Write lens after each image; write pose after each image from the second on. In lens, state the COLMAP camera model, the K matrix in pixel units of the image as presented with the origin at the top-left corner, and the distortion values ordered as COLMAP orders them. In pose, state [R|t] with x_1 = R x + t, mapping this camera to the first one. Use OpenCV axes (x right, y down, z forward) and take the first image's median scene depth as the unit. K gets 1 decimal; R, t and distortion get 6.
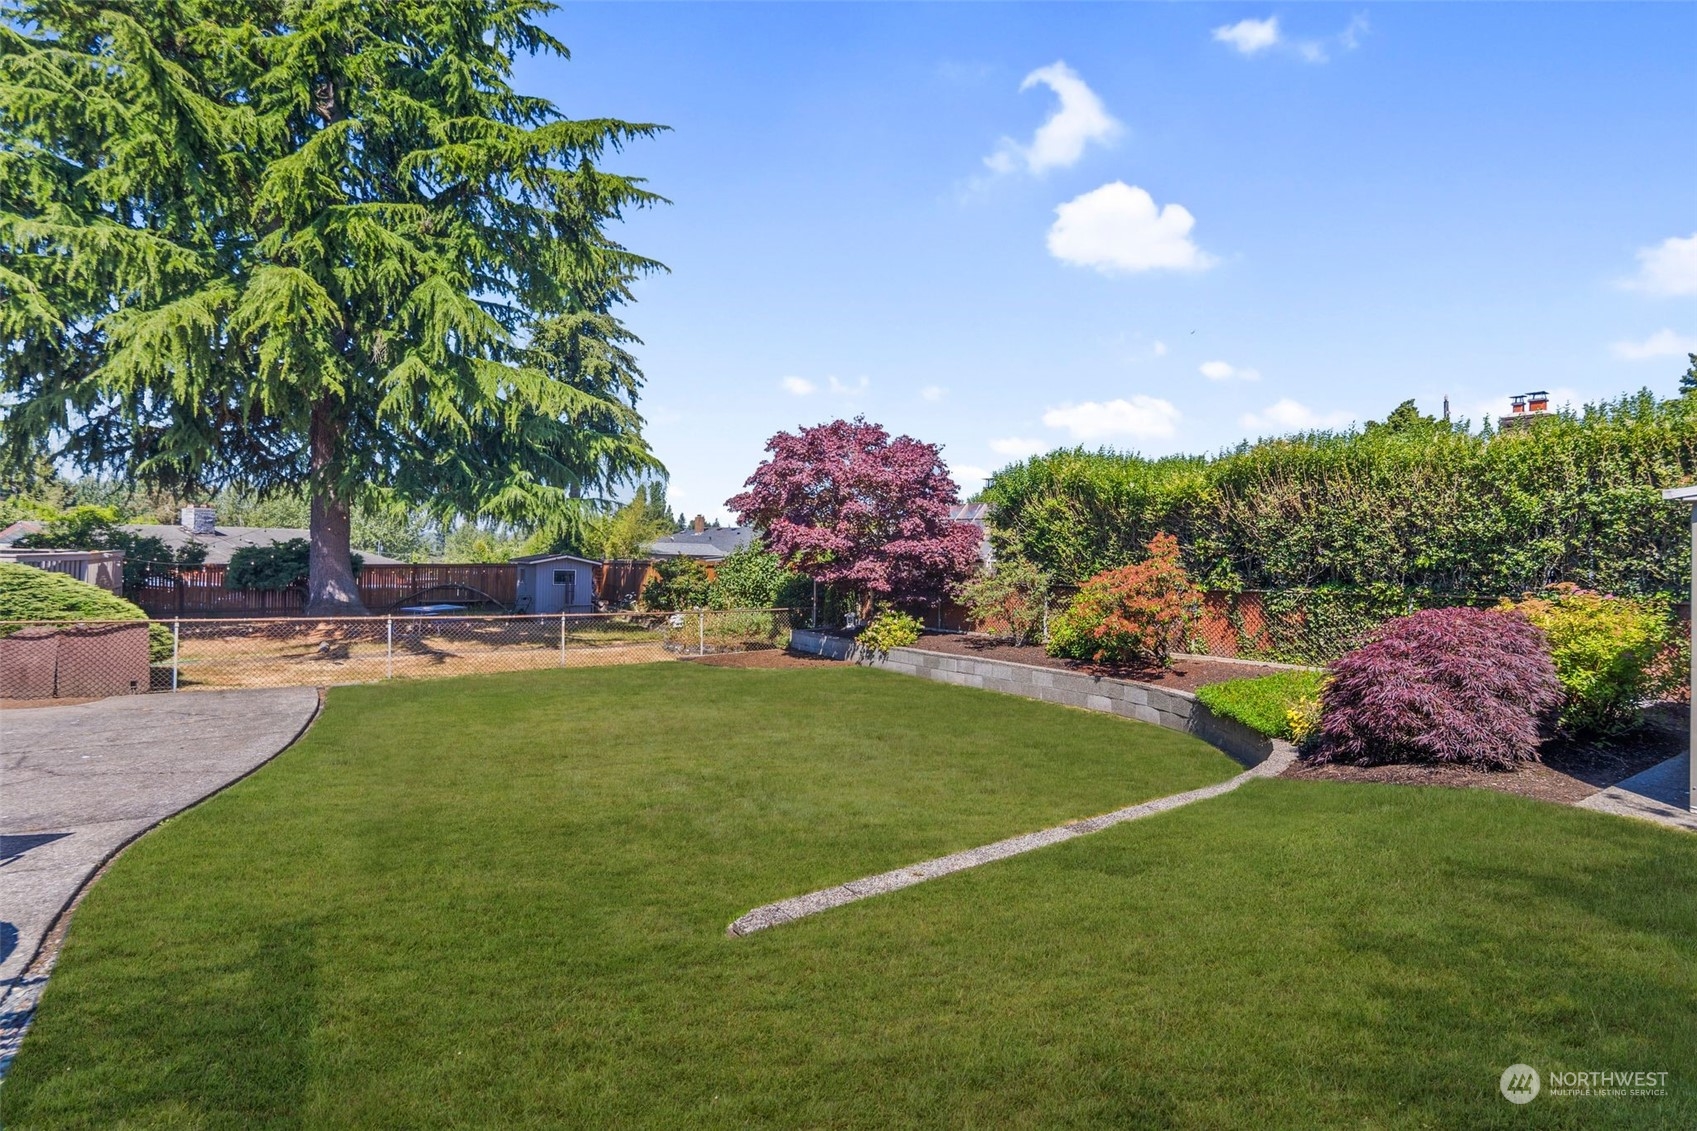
lens RADIAL K [[820.0, 0, 843.4], [0, 820.0, 555.2], [0, 0, 1]] dist [-0.000382, -0.001051]
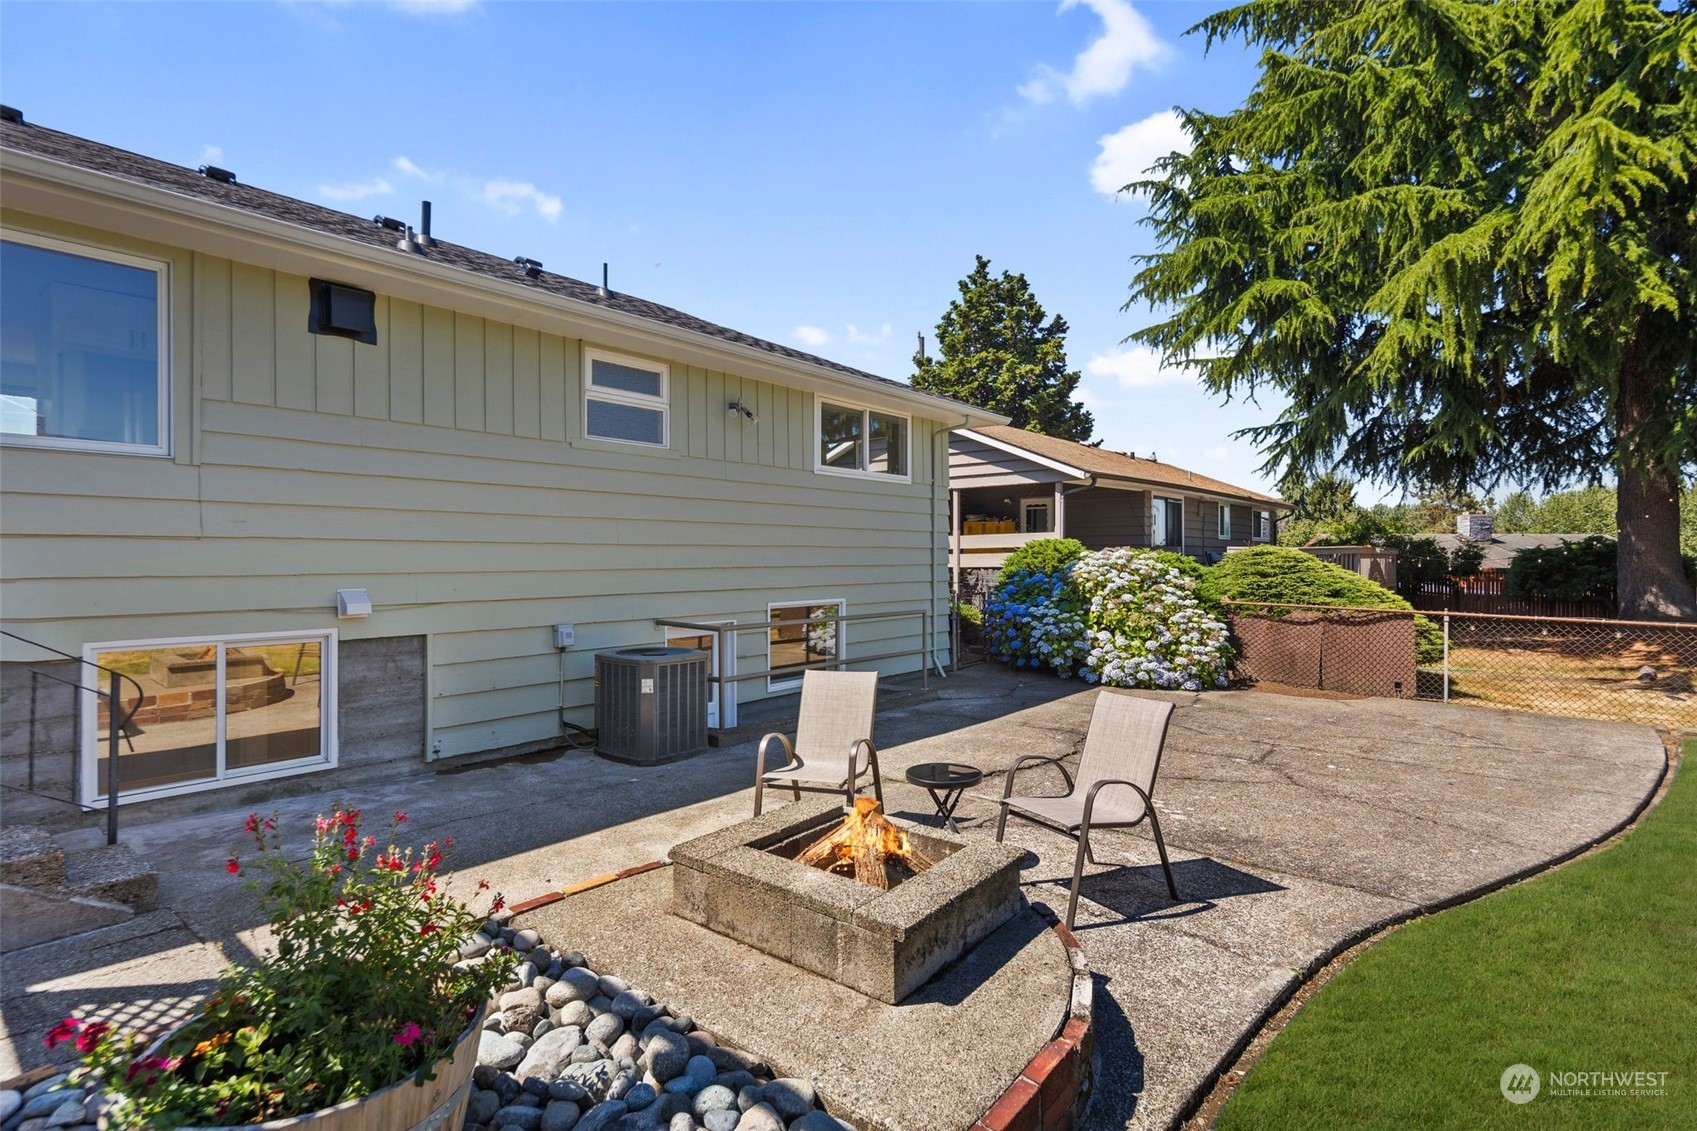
lens RADIAL K [[820.0, 0, 843.4], [0, 820.0, 555.2], [0, 0, 1]] dist [-0.000382, -0.001051]
pose [[0.244254, -0.024103, -0.969412, -0.135180], [0.002584, 0.999704, -0.024205, 0.030340], [0.969708, 0.003407, 0.244244, 0.175072]]
